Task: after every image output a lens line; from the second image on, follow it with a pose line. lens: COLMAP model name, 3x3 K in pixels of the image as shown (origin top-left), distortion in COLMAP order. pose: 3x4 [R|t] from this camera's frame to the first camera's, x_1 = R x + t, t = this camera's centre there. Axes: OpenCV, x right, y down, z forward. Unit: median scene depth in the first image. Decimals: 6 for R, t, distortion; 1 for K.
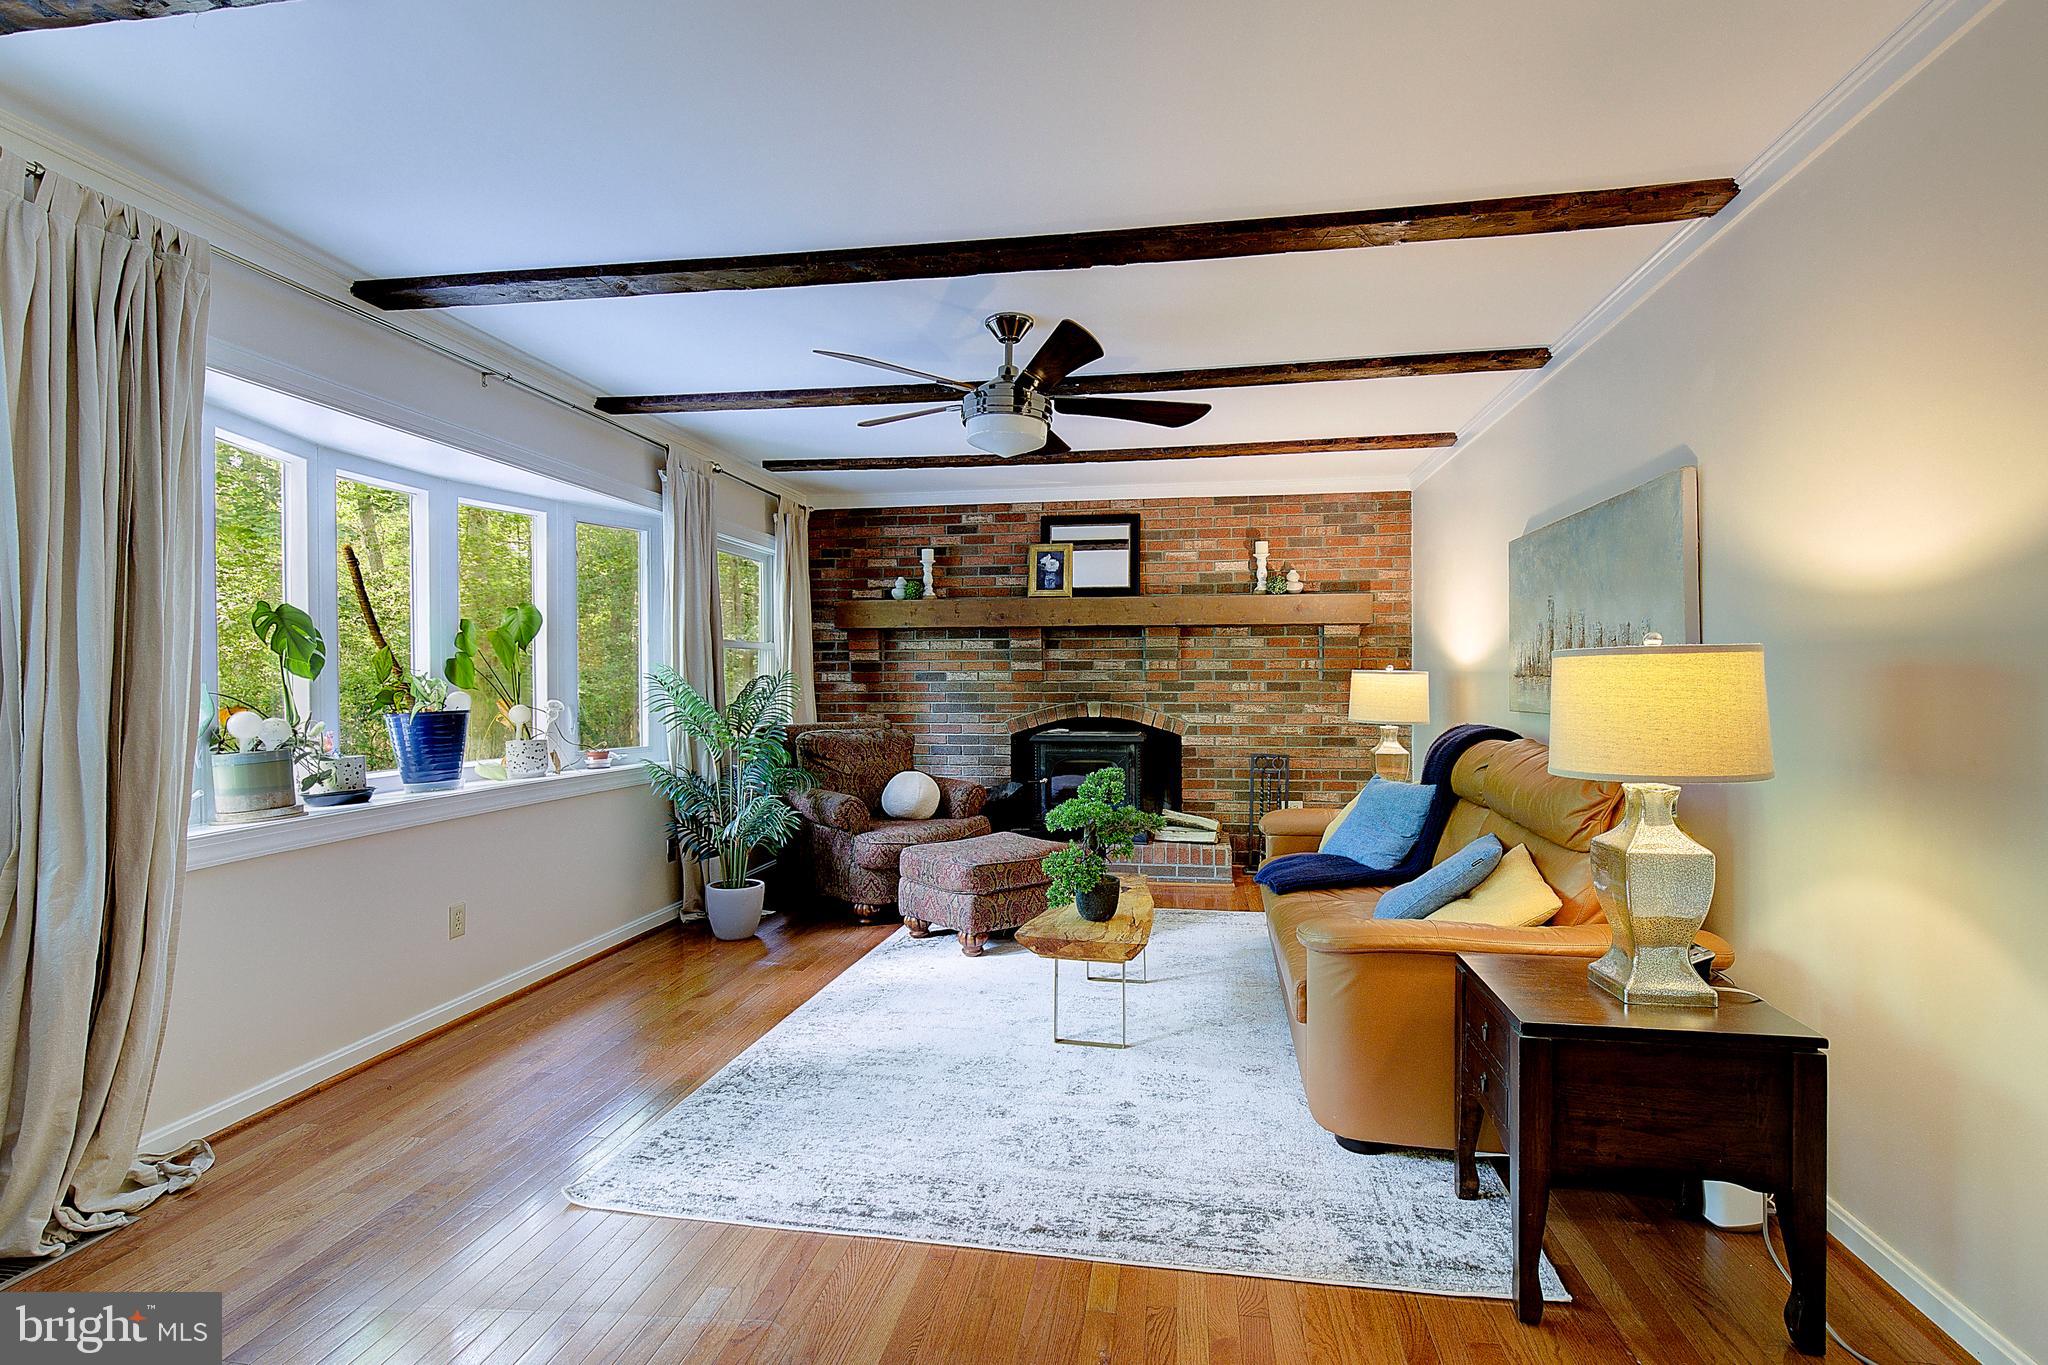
lens RADIAL K [[945.4, 0, 1012.7], [0, 945.4, 687.9], [0, 0, 1]] dist [-0.001814, 0.000601]
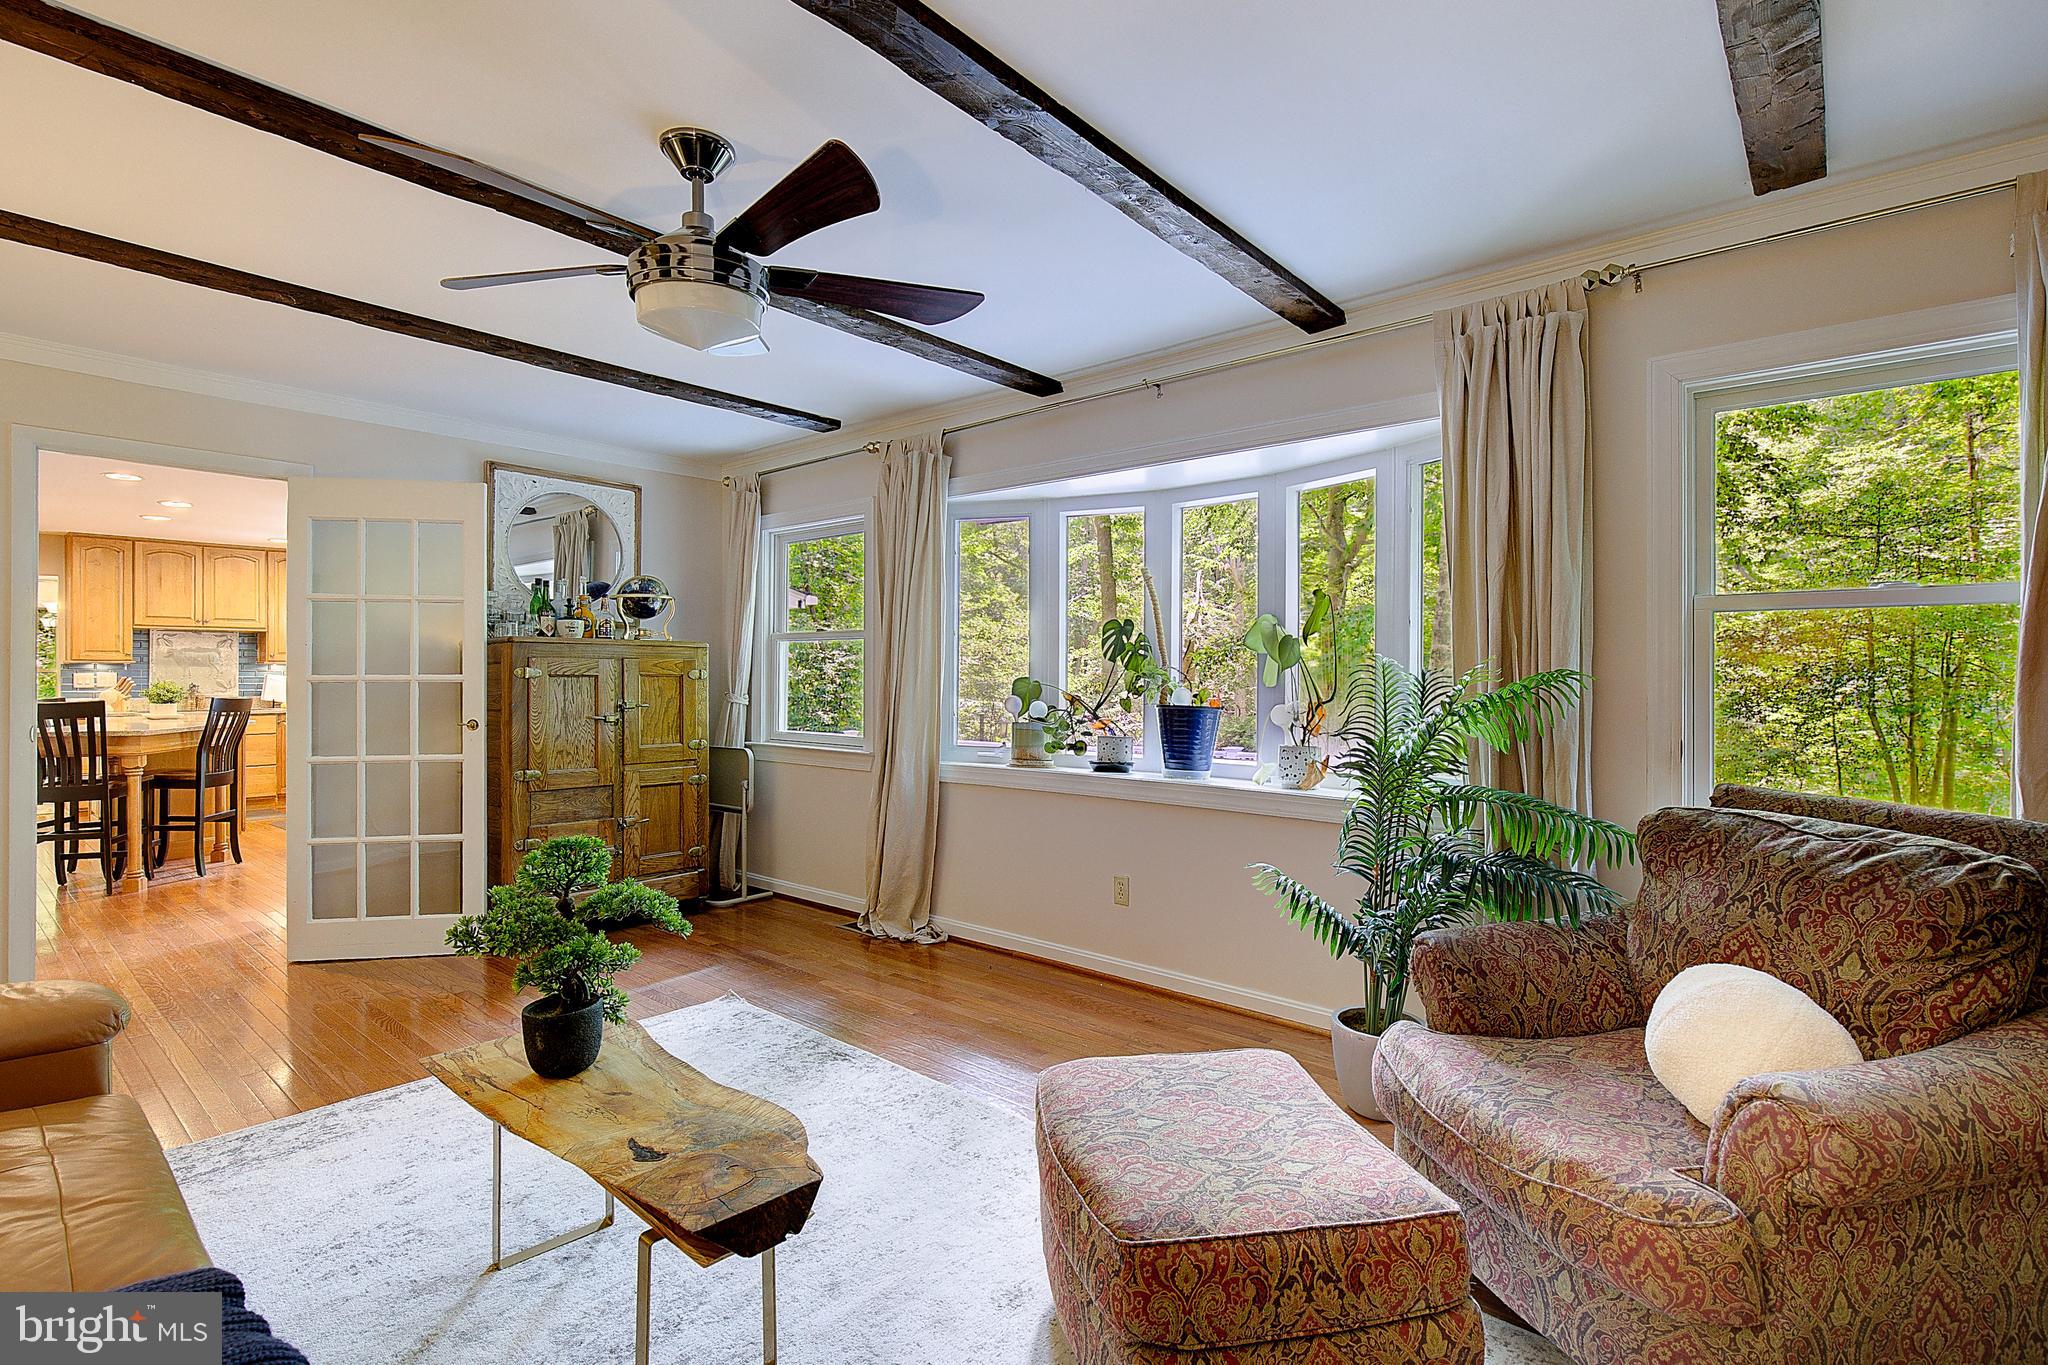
lens RADIAL K [[945.4, 0, 1035.4], [0, 945.4, 676.5], [0, 0, 1]] dist [-0.001814, 0.000601]
pose [[-0.494287, 0.003121, -0.869293, 0.375302], [-0.006877, 0.999948, 0.007501, -0.012517], [0.869271, 0.009686, -0.494240, 1.256120]]
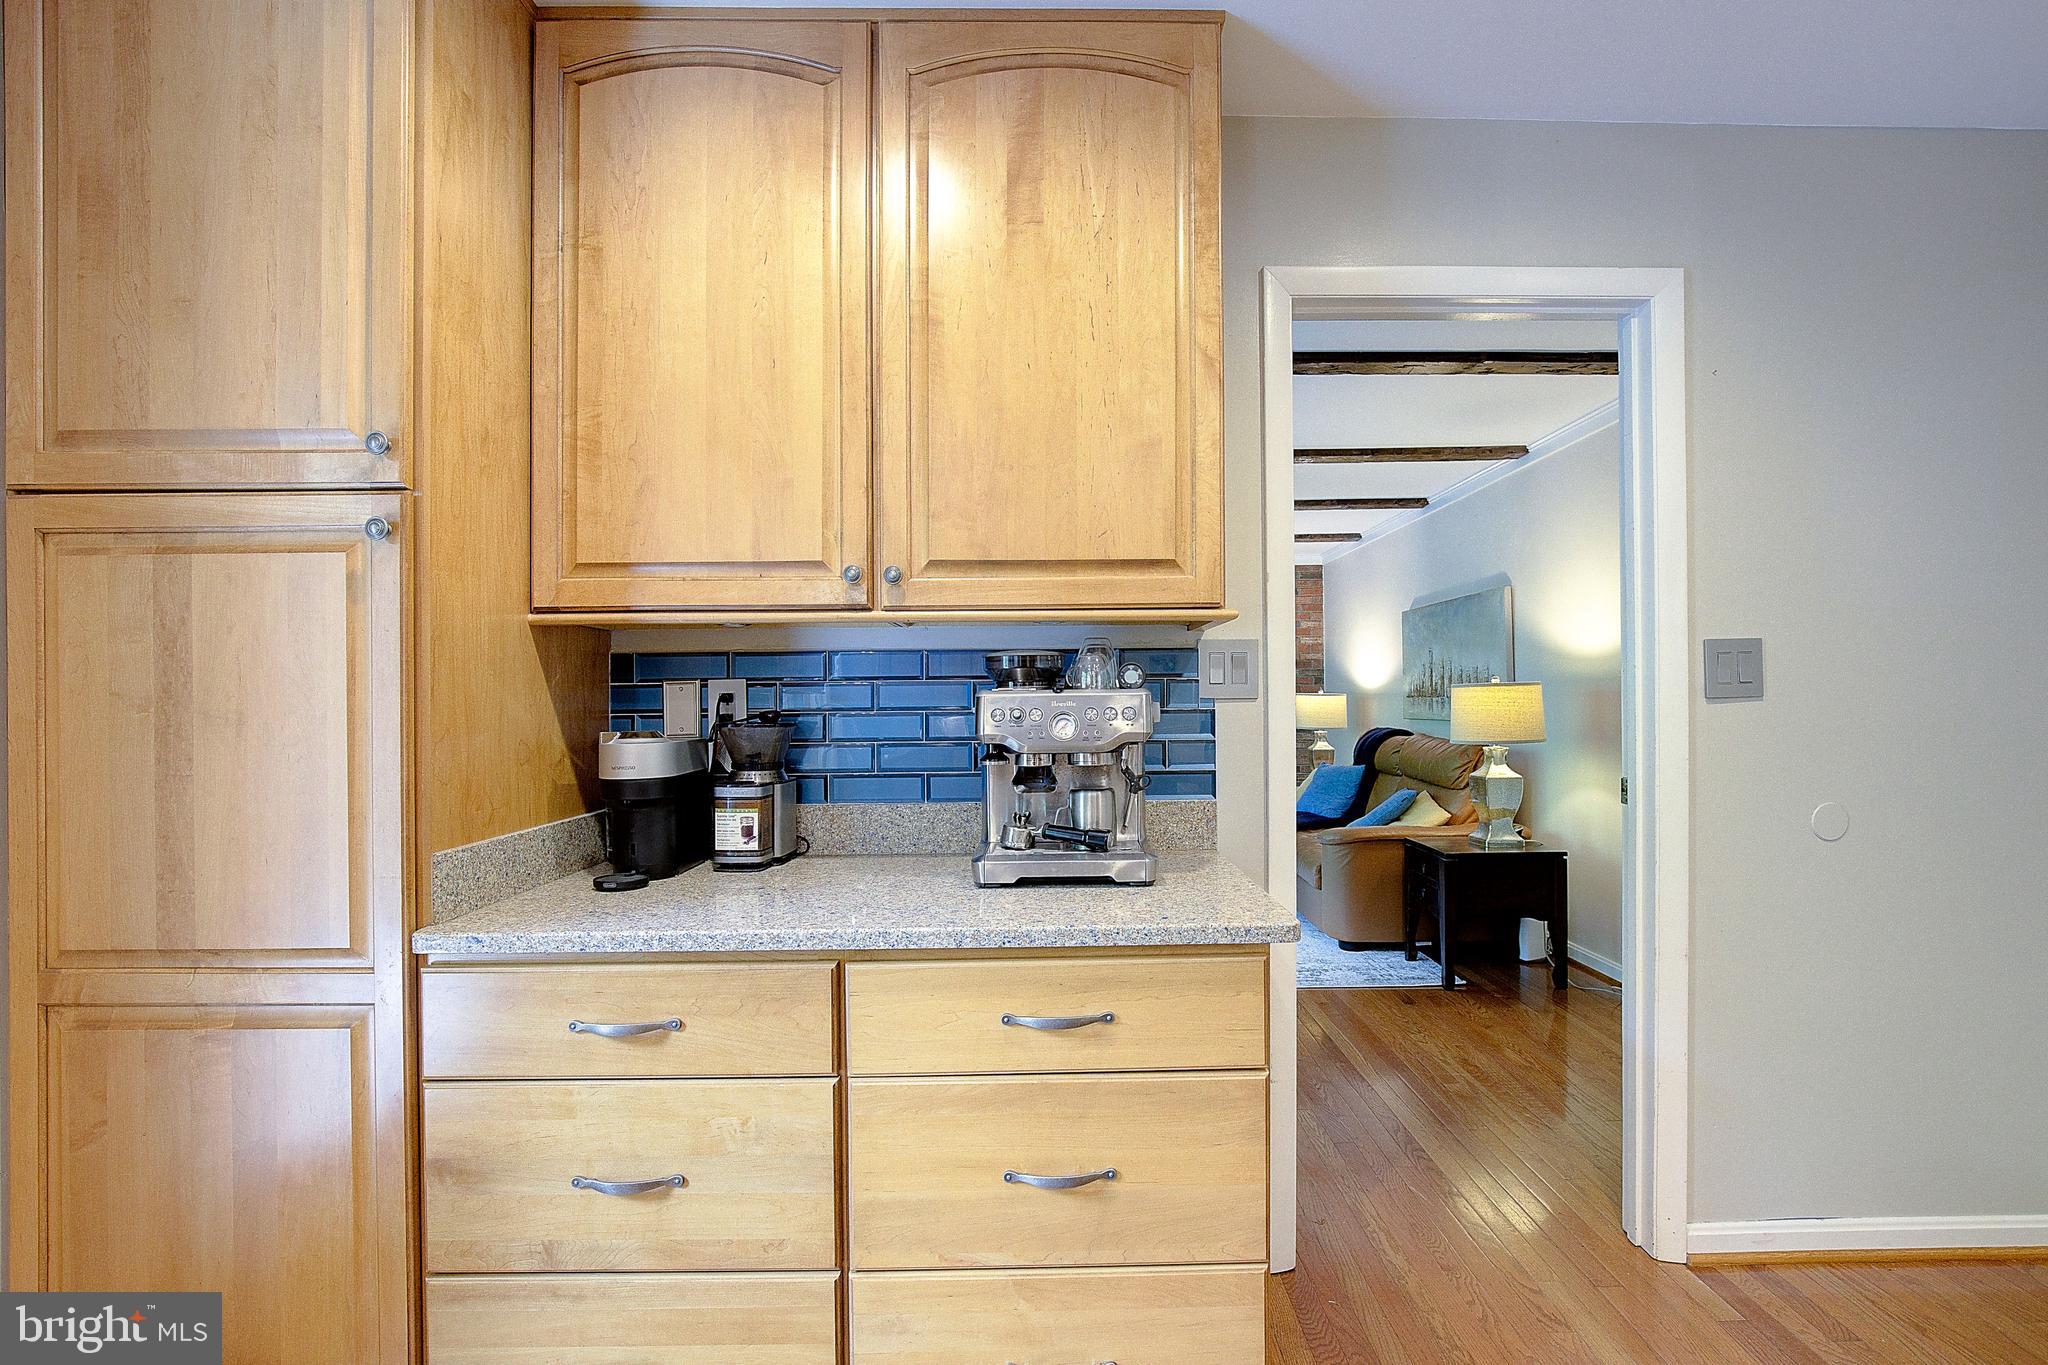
lens RADIAL K [[945.4, 0, 1029.3], [0, 945.4, 701.0], [0, 0, 1]] dist [-0.001814, 0.000601]
pose [[0.987057, -0.006590, 0.160233, -0.349615], [0.008151, 0.999926, -0.009085, 0.004221], [-0.160161, 0.010274, 0.987037, -0.466264]]
